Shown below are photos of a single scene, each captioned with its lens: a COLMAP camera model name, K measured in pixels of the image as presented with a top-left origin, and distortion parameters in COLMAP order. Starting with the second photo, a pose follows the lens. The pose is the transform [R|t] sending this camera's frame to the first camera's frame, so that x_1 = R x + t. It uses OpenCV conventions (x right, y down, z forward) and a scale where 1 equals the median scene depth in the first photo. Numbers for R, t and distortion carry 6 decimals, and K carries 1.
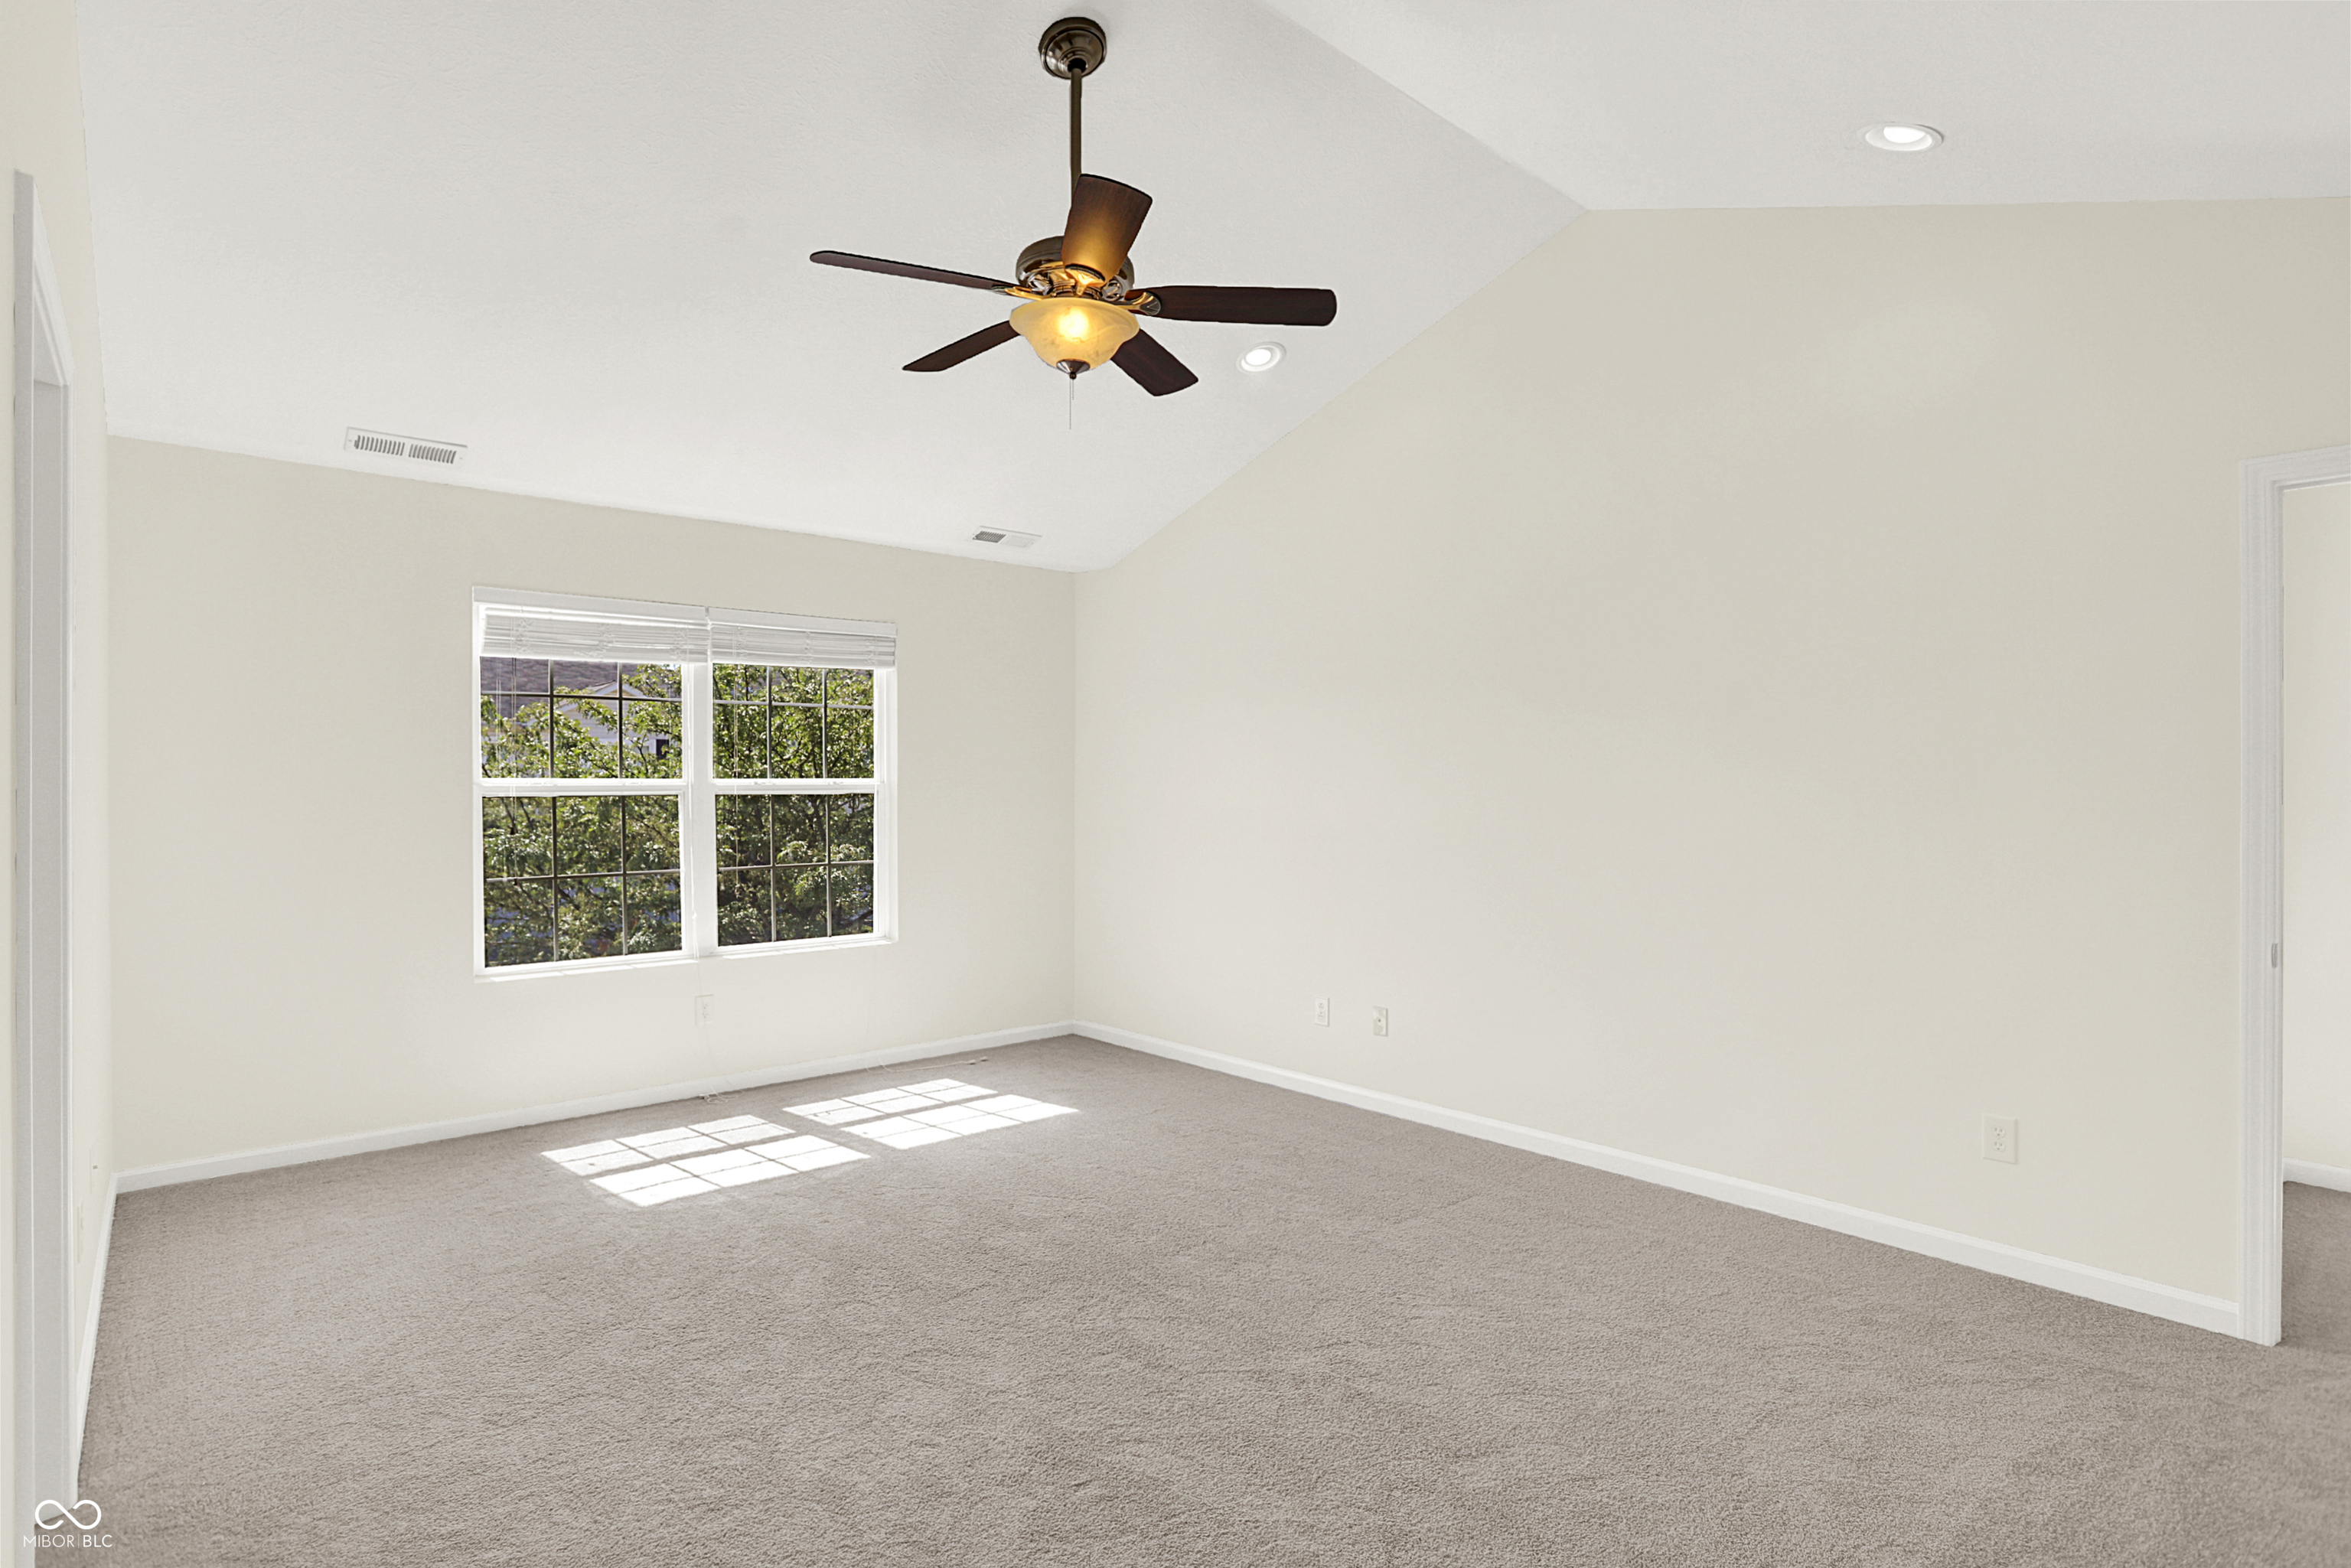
lens RADIAL K [[1110.0, 0, 1159.2], [0, 1110.0, 775.2], [0, 0, 1]] dist [-0.047522, 0.003361]
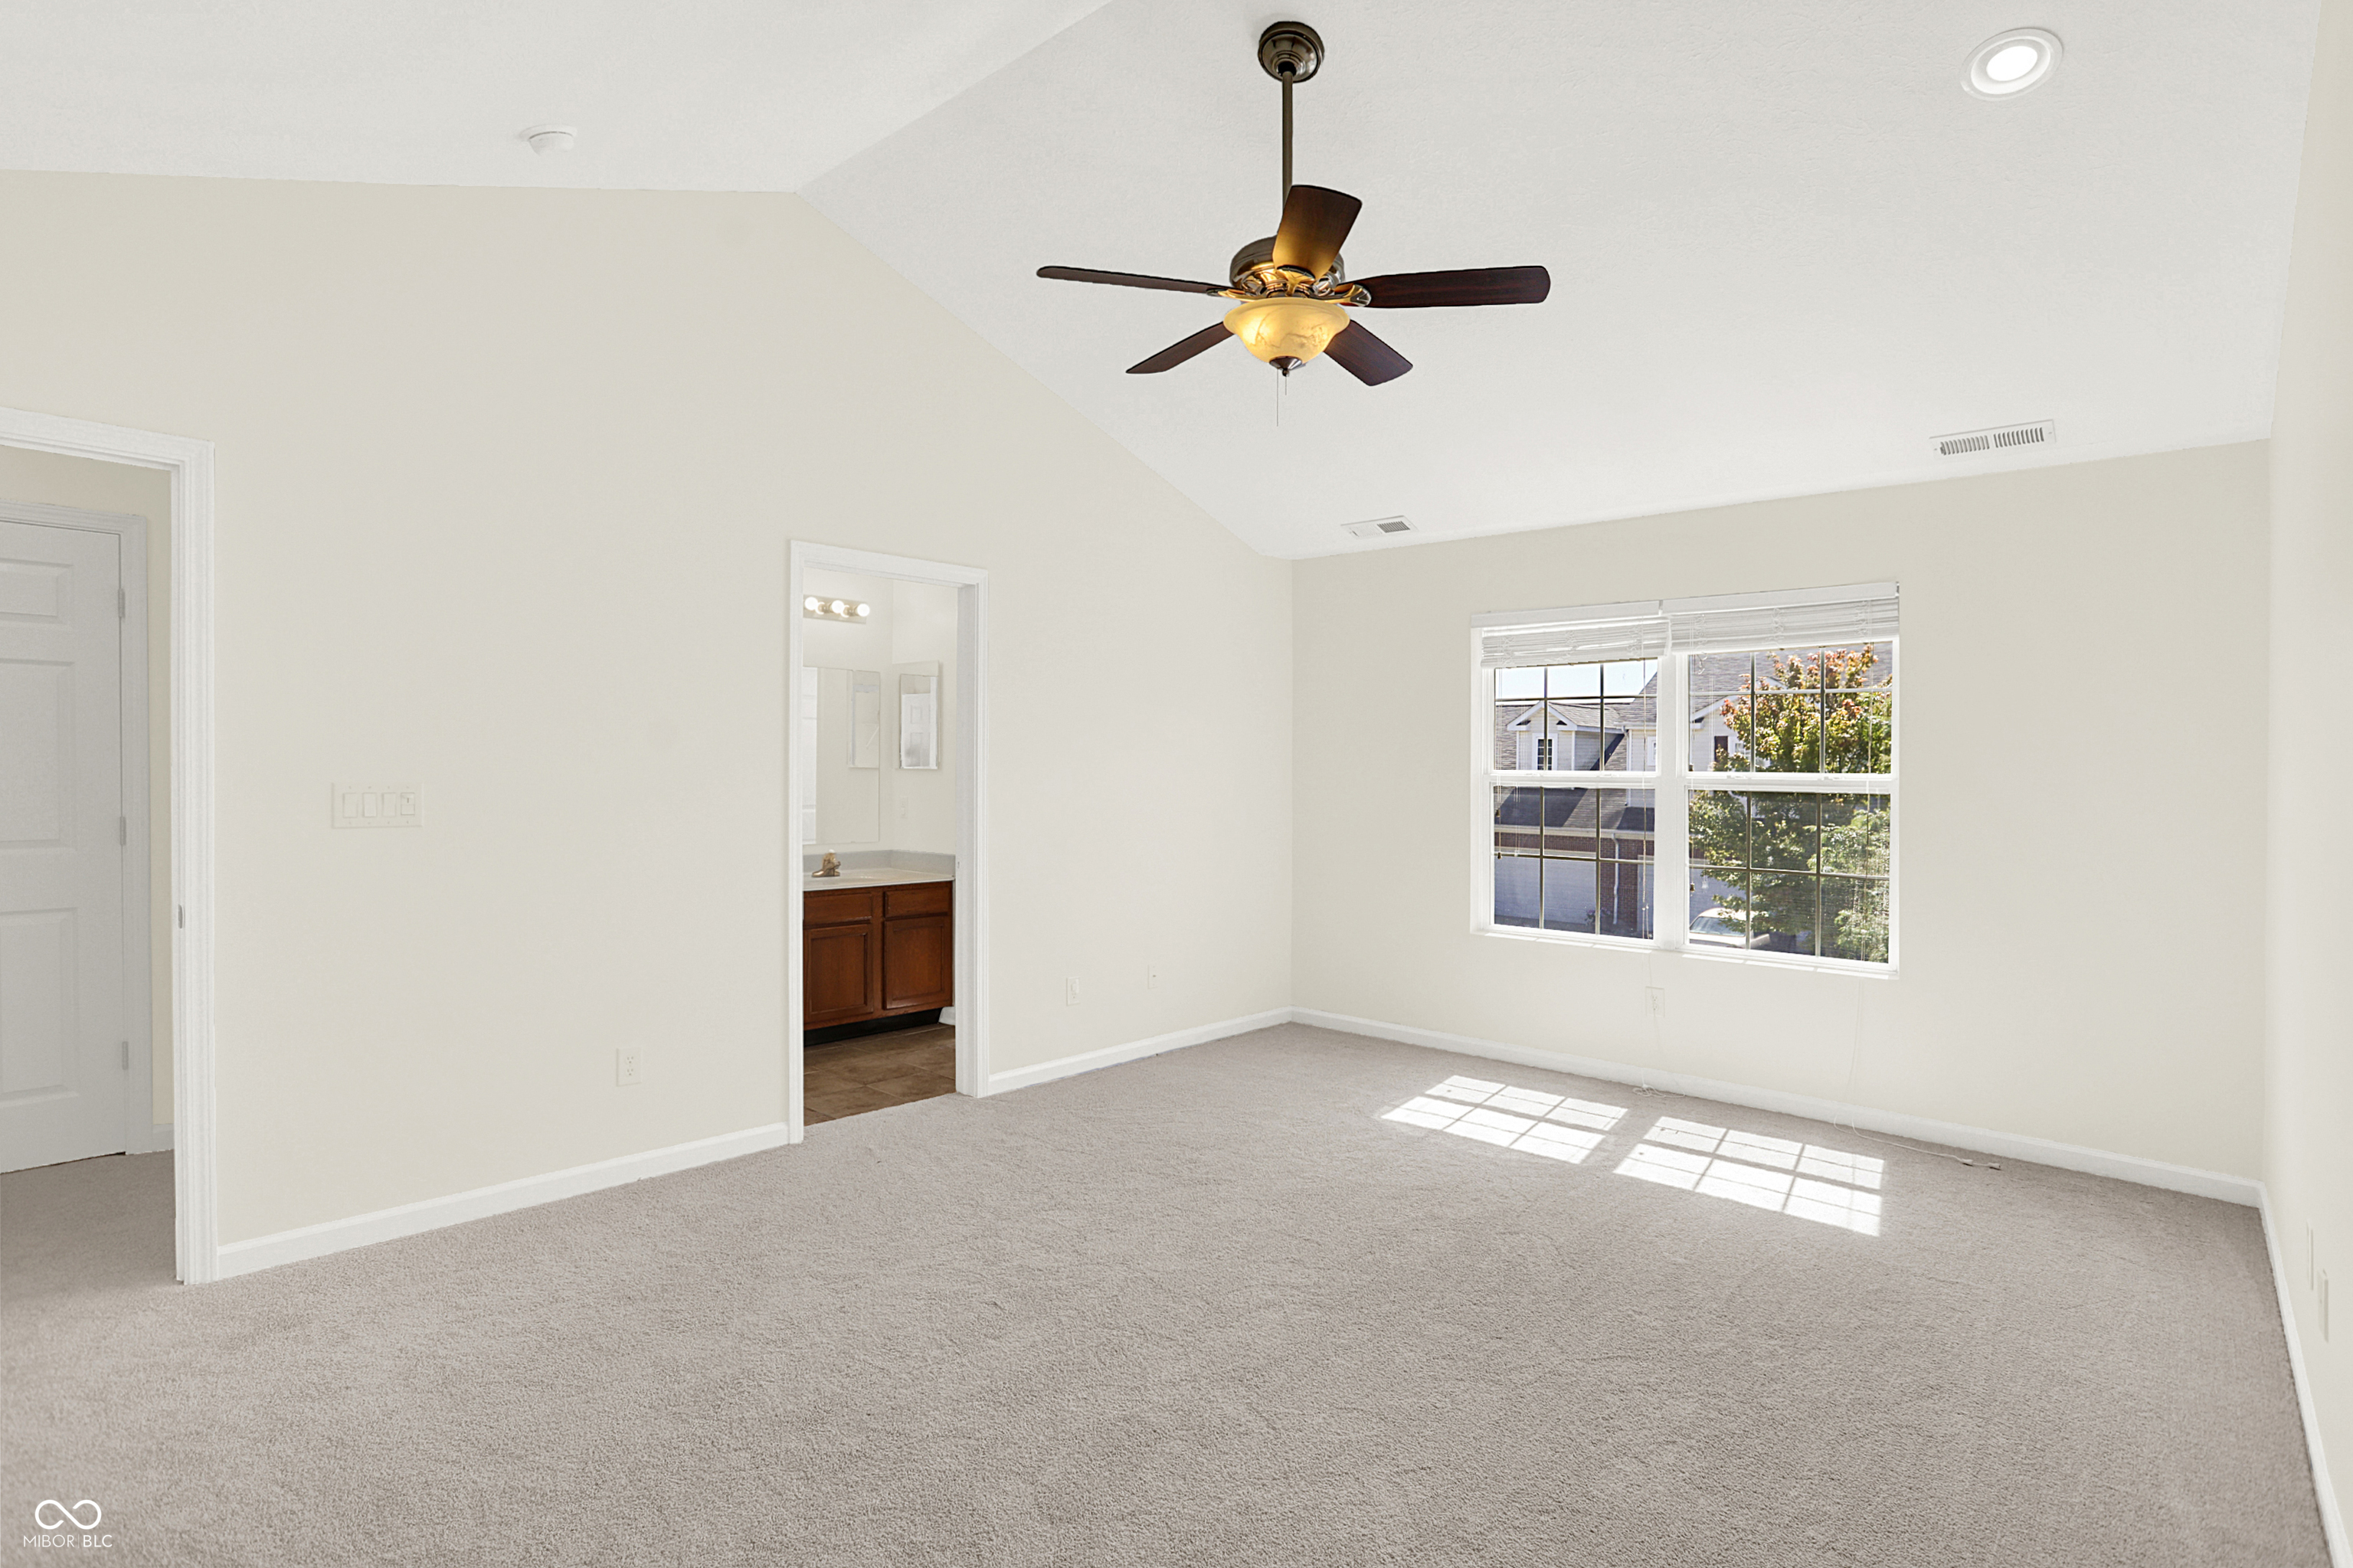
lens RADIAL K [[1111.0, 0, 1164.7], [0, 1111.0, 775.2], [0, 0, 1]] dist [-0.047522, 0.003361]
pose [[0.164393, 0.008114, -0.986362, 0.556097], [-0.010827, 0.999921, 0.006422, 0.005173], [0.986336, 0.009623, 0.164467, 0.436718]]
